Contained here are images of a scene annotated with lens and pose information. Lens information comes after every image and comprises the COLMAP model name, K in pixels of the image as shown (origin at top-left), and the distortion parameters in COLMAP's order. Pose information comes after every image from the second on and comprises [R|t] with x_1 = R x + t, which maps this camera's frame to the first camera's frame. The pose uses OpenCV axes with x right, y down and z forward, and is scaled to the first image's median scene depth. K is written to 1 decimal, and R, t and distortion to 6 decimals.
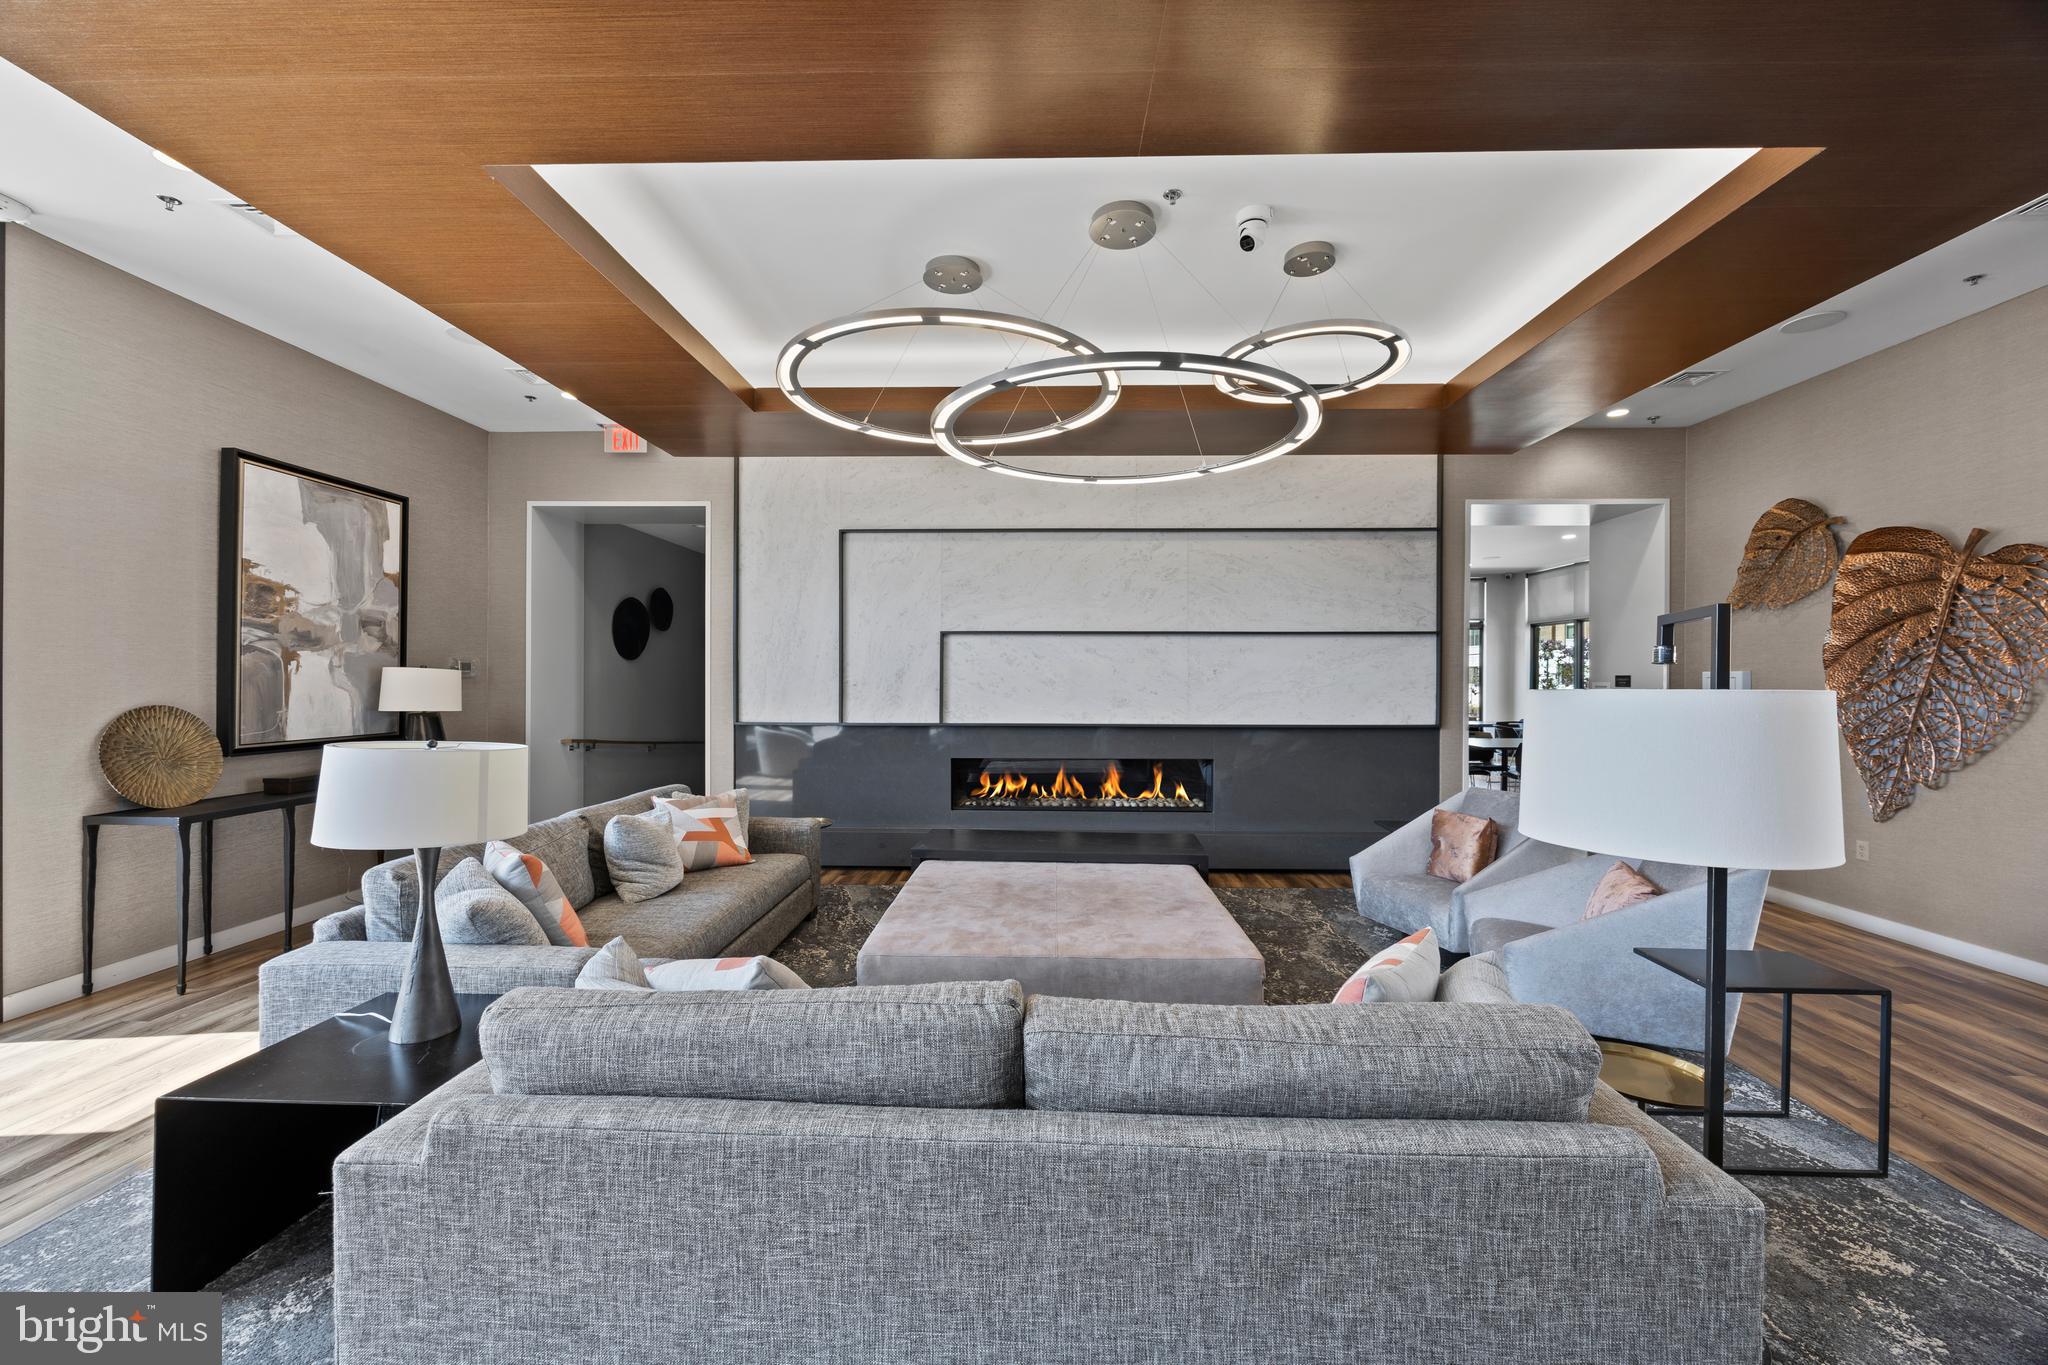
lens RADIAL K [[776.3, 0, 1027.2], [0, 776.3, 683.3], [0, 0, 1]] dist [-0.001919, -0.000142]
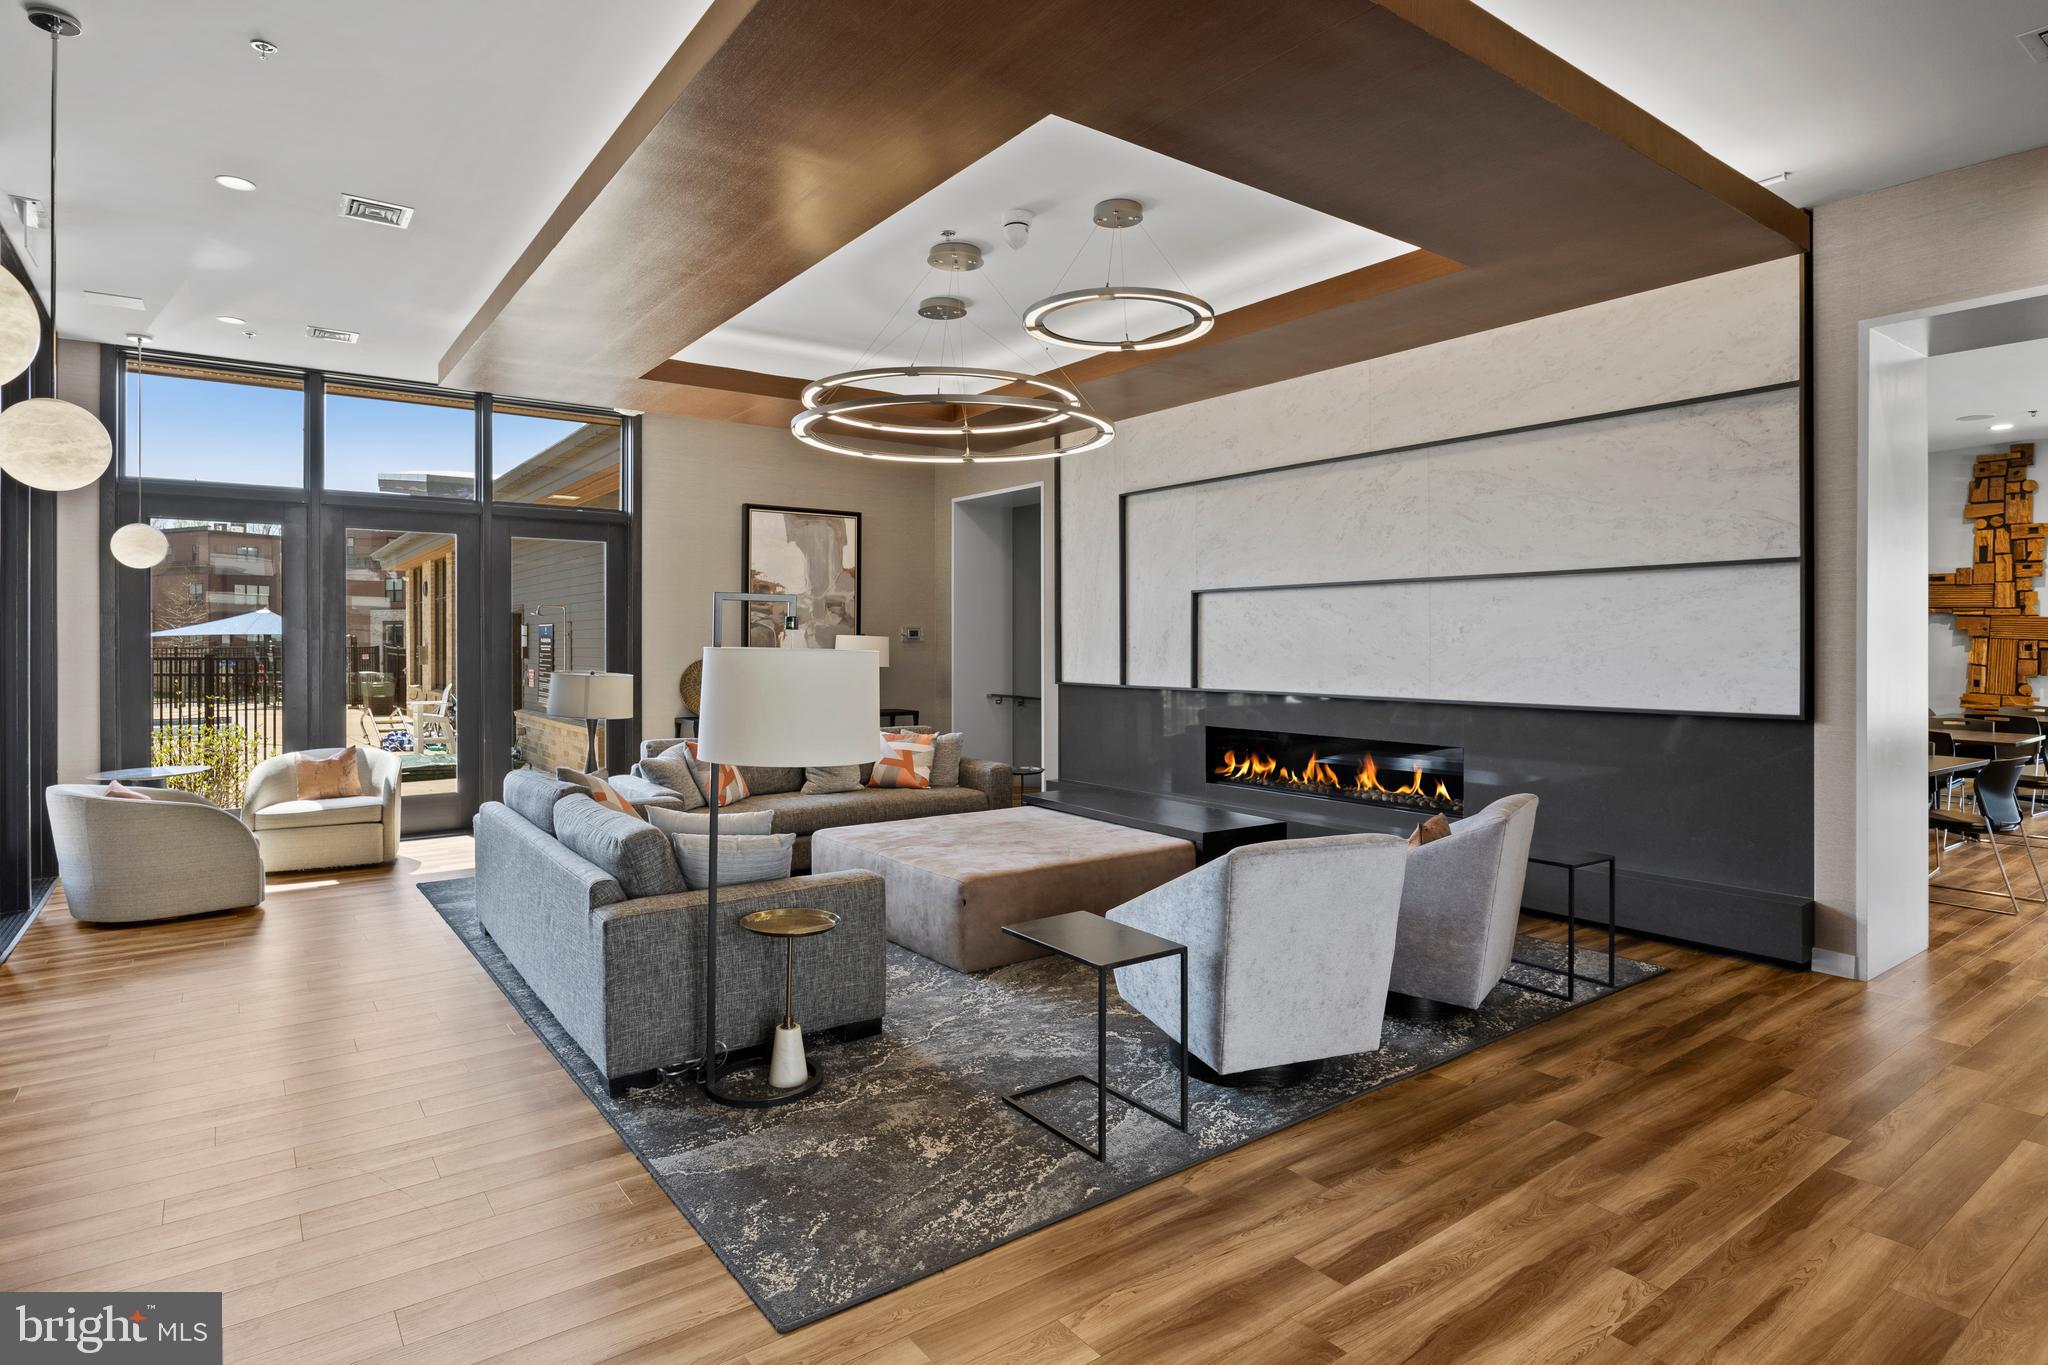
lens RADIAL K [[1074.0, 0, 1031.8], [0, 1074.0, 638.4], [0, 0, 1]] dist [0.000132, -0.000414]
pose [[0.622878, -0.006613, -0.782291, 0.796075], [-0.000090, 0.999964, -0.008525, 0.001825], [0.782319, 0.005380, 0.622855, 0.039407]]
